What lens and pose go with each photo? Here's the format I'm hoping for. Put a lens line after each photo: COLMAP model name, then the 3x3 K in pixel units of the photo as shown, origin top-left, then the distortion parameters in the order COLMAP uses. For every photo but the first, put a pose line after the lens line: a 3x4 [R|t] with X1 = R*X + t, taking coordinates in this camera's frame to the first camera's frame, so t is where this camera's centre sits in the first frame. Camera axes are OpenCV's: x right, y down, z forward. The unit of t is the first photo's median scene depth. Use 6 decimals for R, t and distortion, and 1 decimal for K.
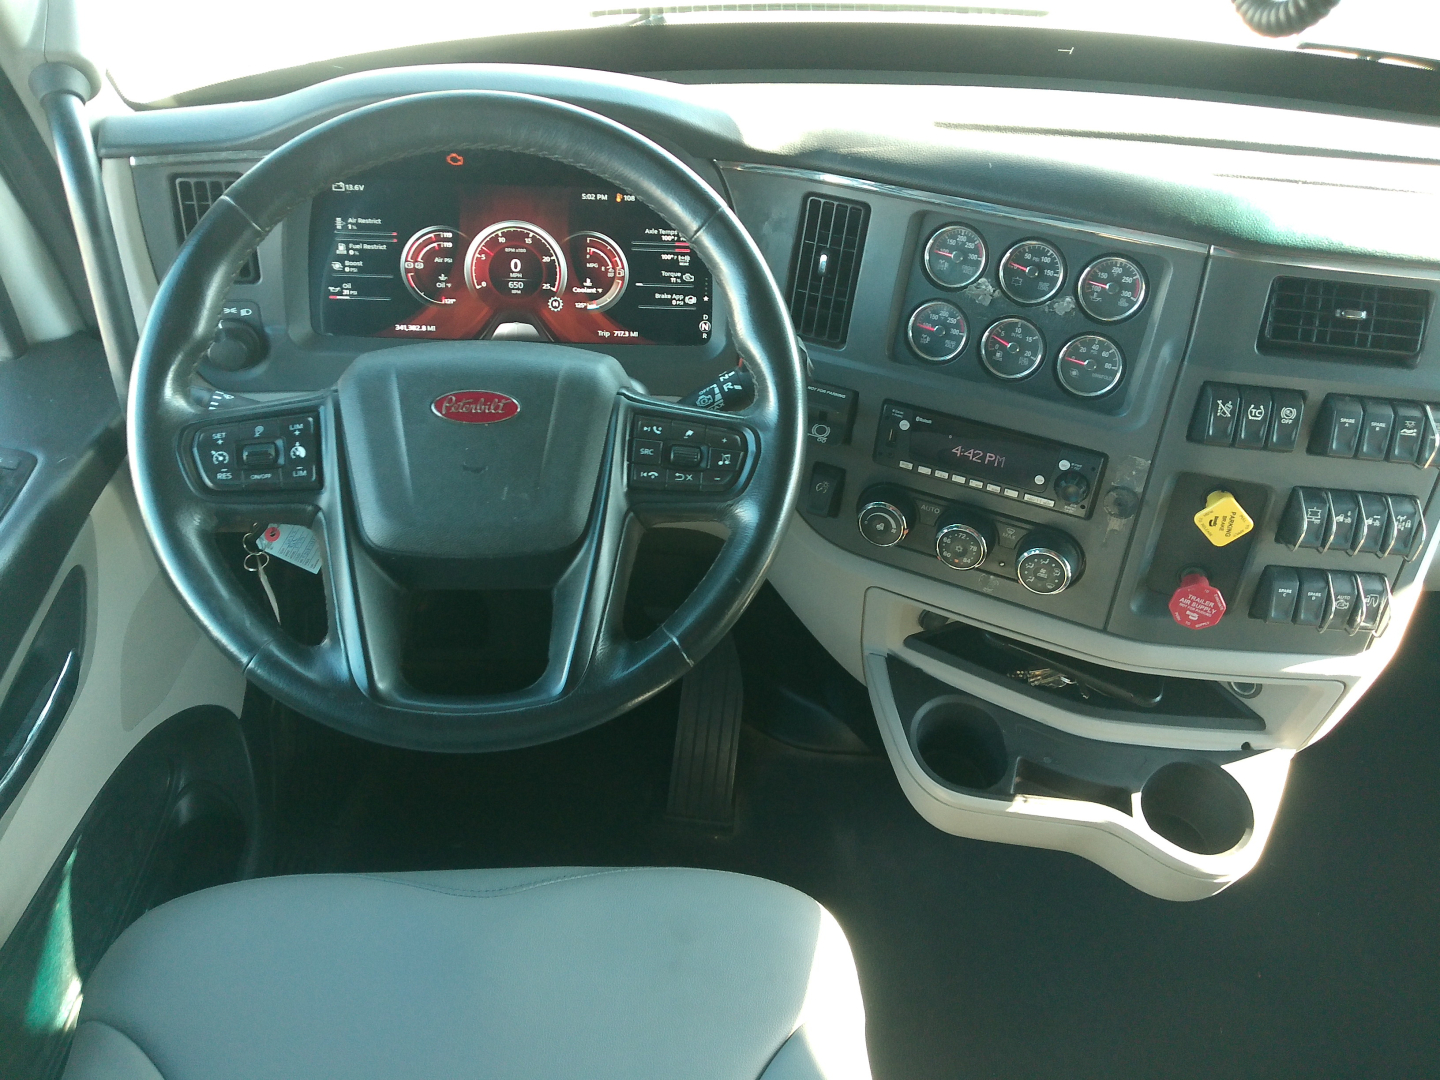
lens RADIAL K [[1188.3, 0, 712.9], [0, 1188.3, 507.5], [0, 0, 1]] dist [0.118742, -0.247571]
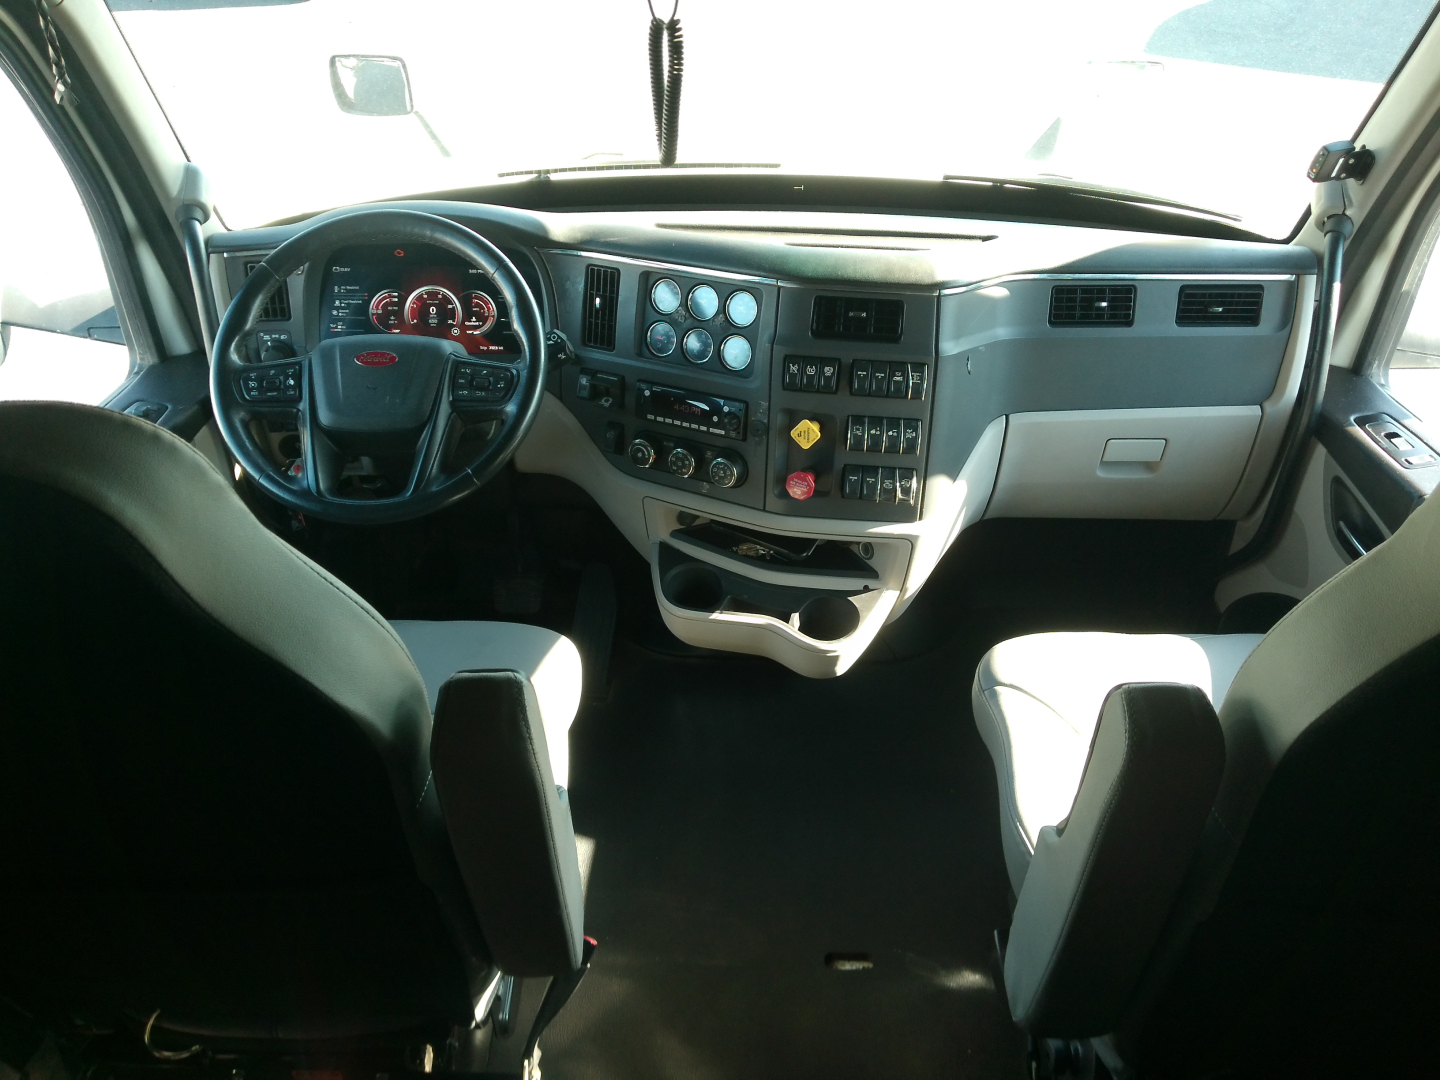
lens RADIAL K [[1219.3, 0, 714.1], [0, 1219.3, 517.4], [0, 0, 1]] dist [0.143733, -0.278072]
pose [[0.994128, -0.012472, -0.107492, 0.451609], [-0.000834, 0.992423, -0.122864, 0.333817], [0.108210, 0.122232, 0.986585, -0.735909]]
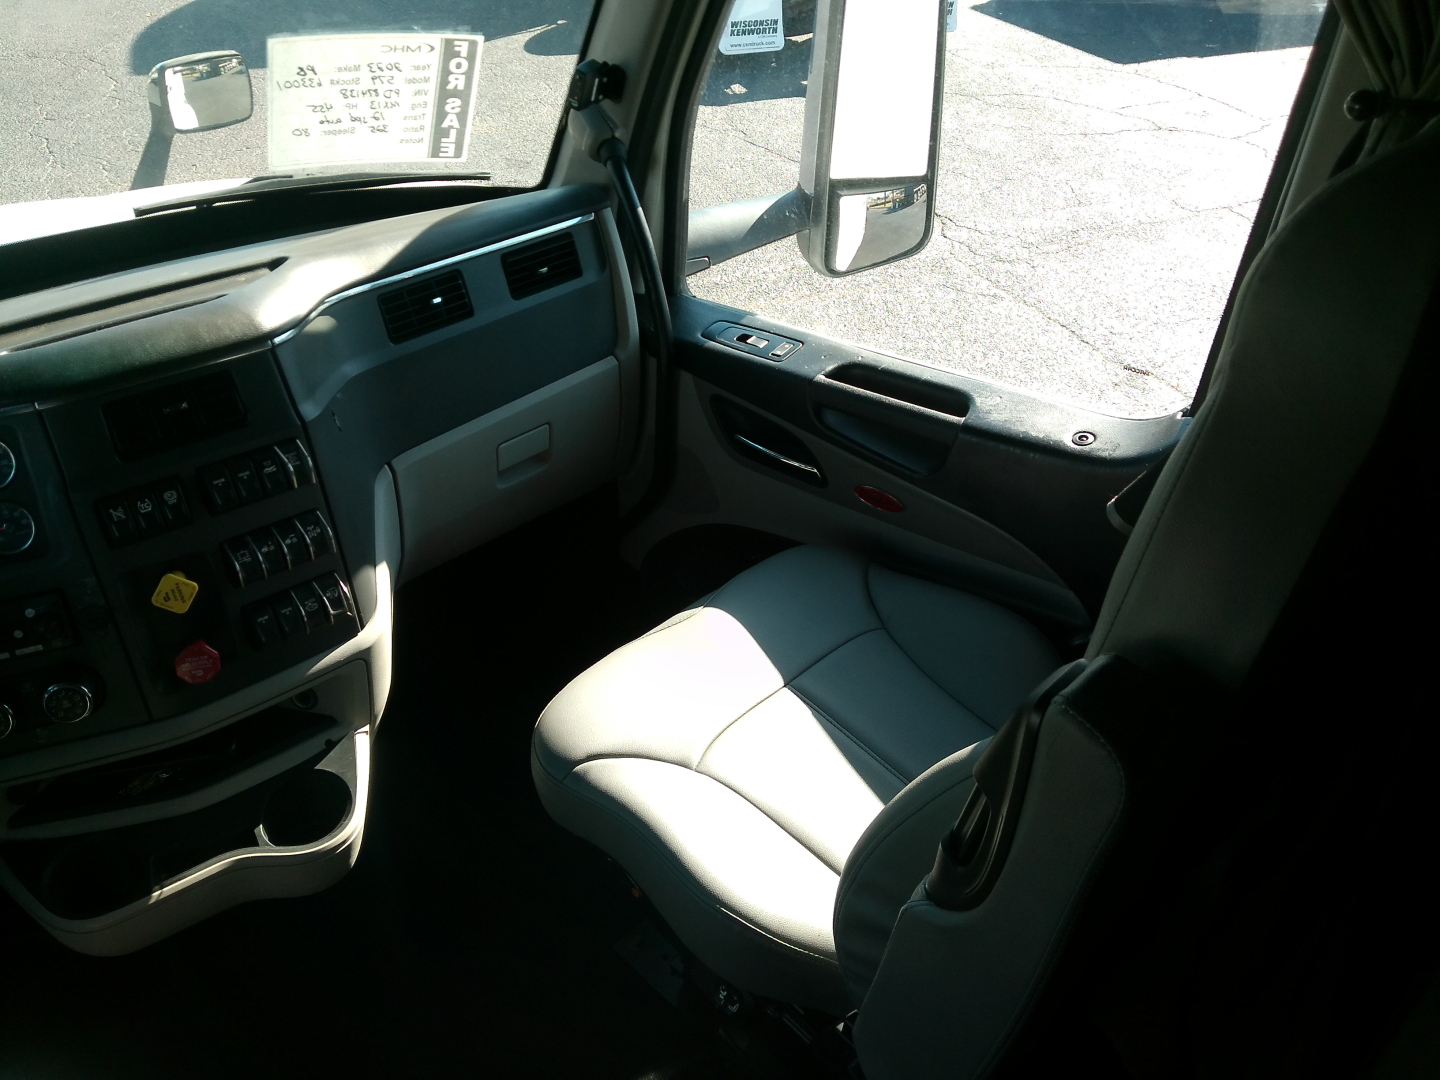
lens RADIAL K [[1188.3, 0, 712.9], [0, 1188.3, 507.5], [0, 0, 1]] dist [0.118742, -0.247571]
pose [[0.741704, -0.423591, 0.520044, 0.214562], [0.478049, 0.877709, 0.033110, 0.145807], [-0.470472, 0.224049, 0.853497, -0.304348]]
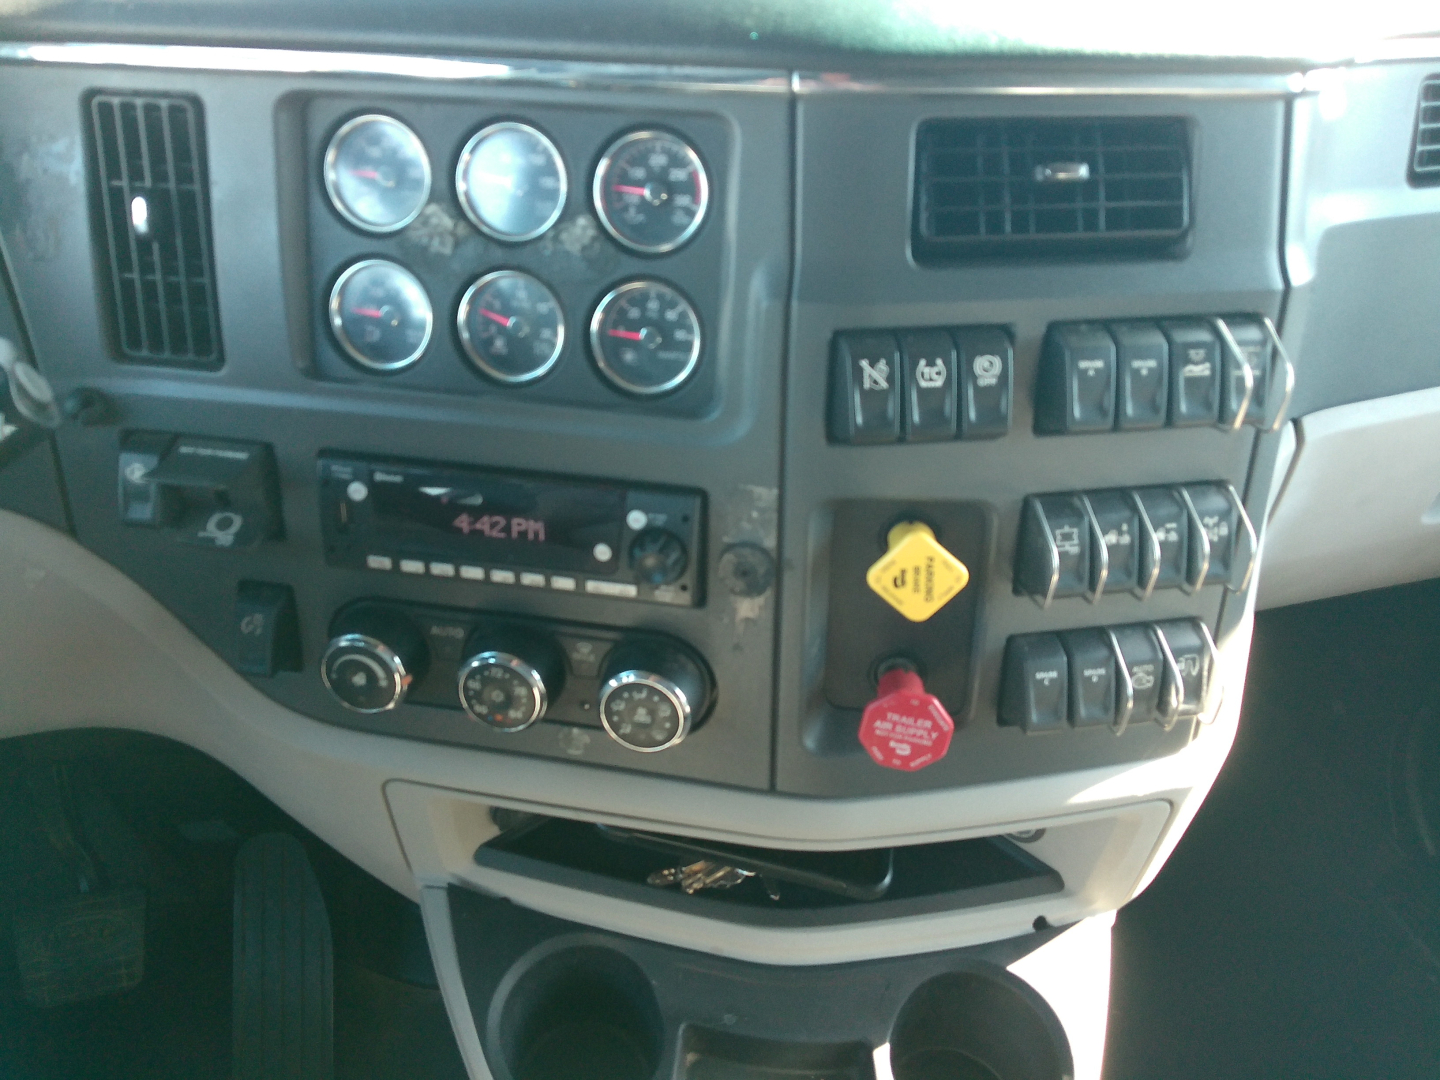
lens RADIAL K [[1188.3, 0, 712.9], [0, 1188.3, 507.5], [0, 0, 1]] dist [0.118742, -0.247571]
pose [[0.974822, -0.154090, 0.161178, 0.231763], [0.164704, 0.984829, -0.054627, -0.004954], [-0.150315, 0.079798, 0.985412, 0.437227]]
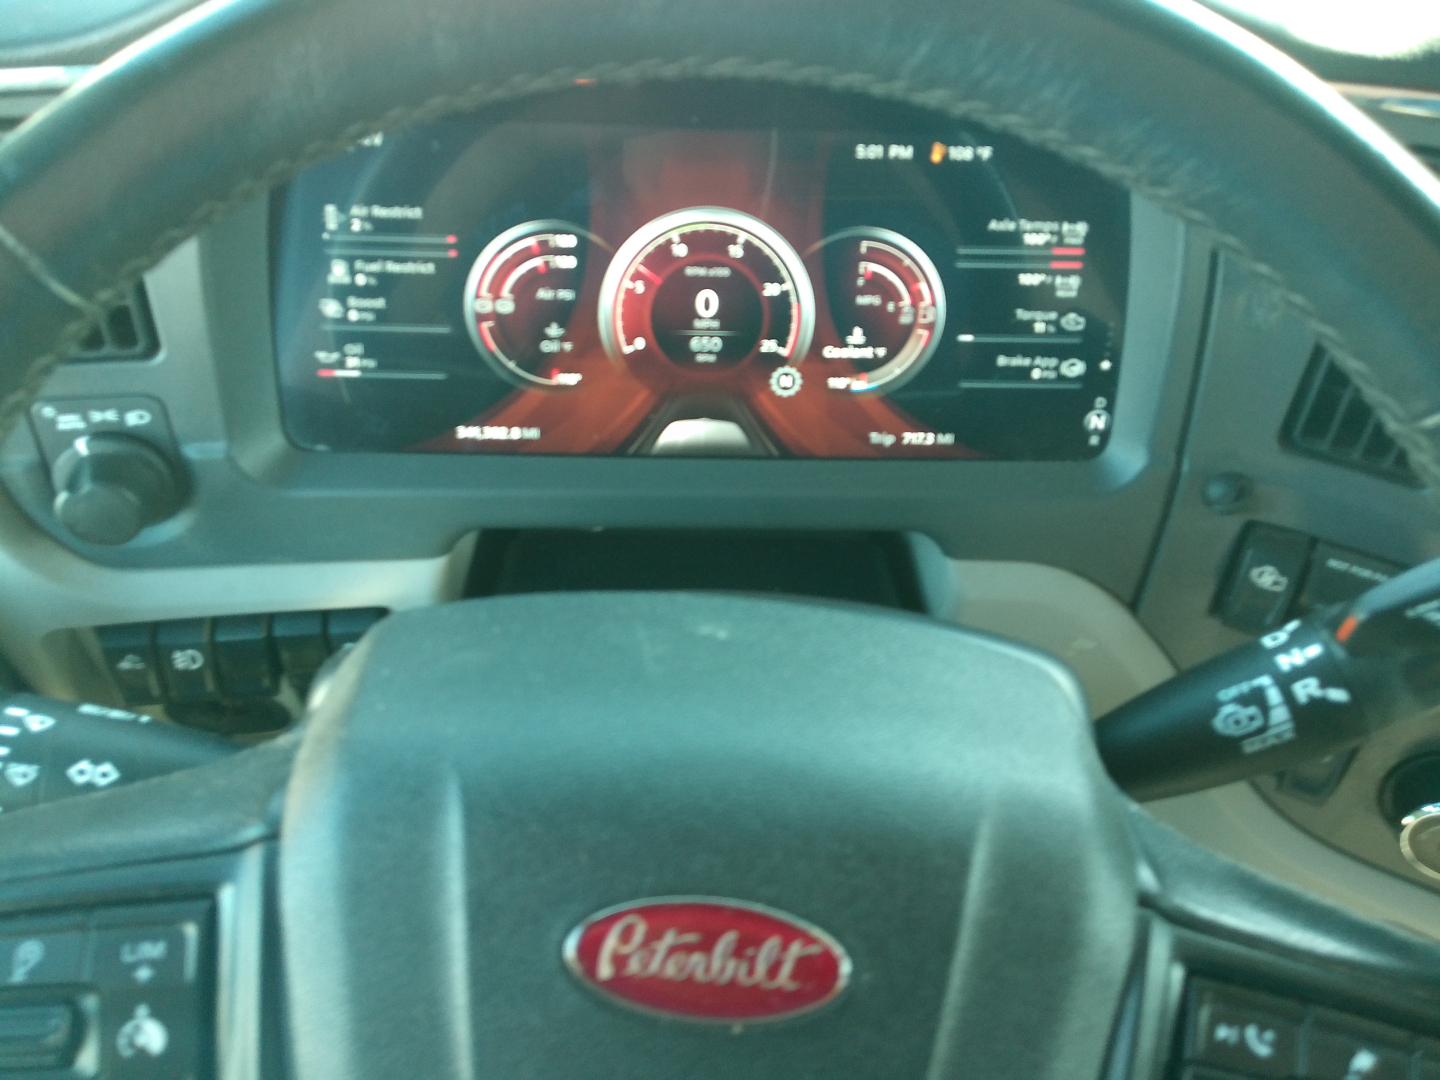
lens RADIAL K [[1188.3, 0, 712.9], [0, 1188.3, 507.5], [0, 0, 1]] dist [0.118742, -0.247571]
pose [[0.997968, 0.015320, -0.061842, -0.134665], [-0.008690, 0.994319, 0.106082, -0.175291], [0.063116, -0.105329, 0.992432, 0.538132]]
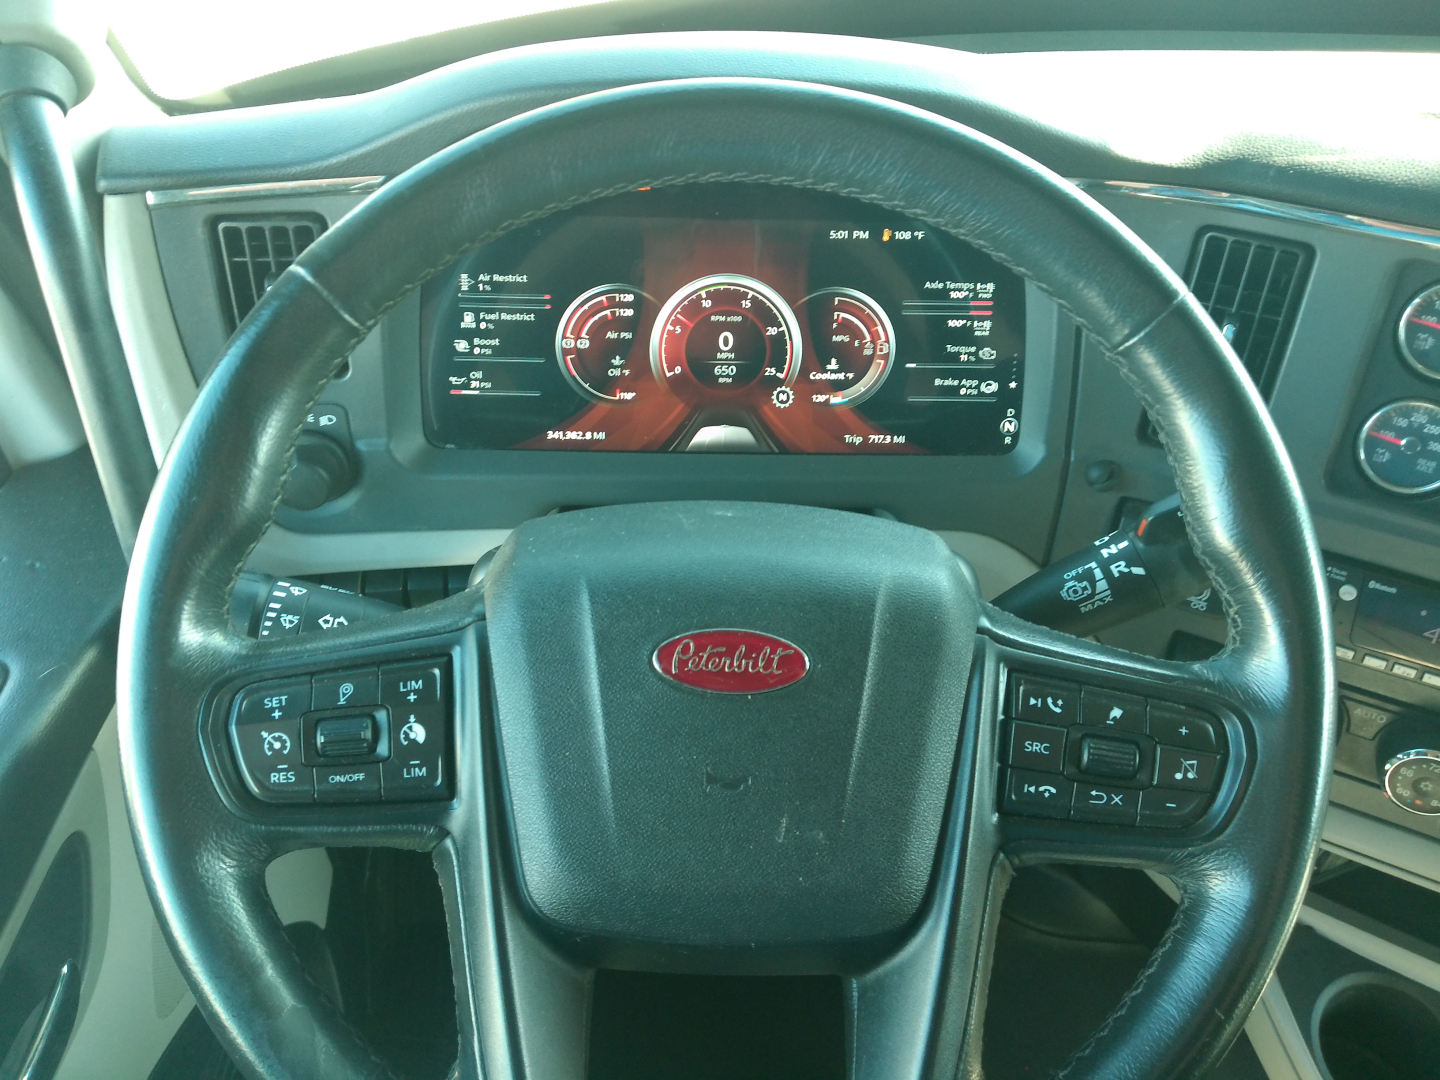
lens RADIAL K [[1219.3, 0, 714.1], [0, 1219.3, 517.4], [0, 0, 1]] dist [0.143733, -0.278072]
pose [[0.997283, 0.005288, -0.073481, -0.123289], [-0.003725, 0.999764, 0.021394, -0.121511], [0.073577, -0.021062, 0.997067, 0.330868]]
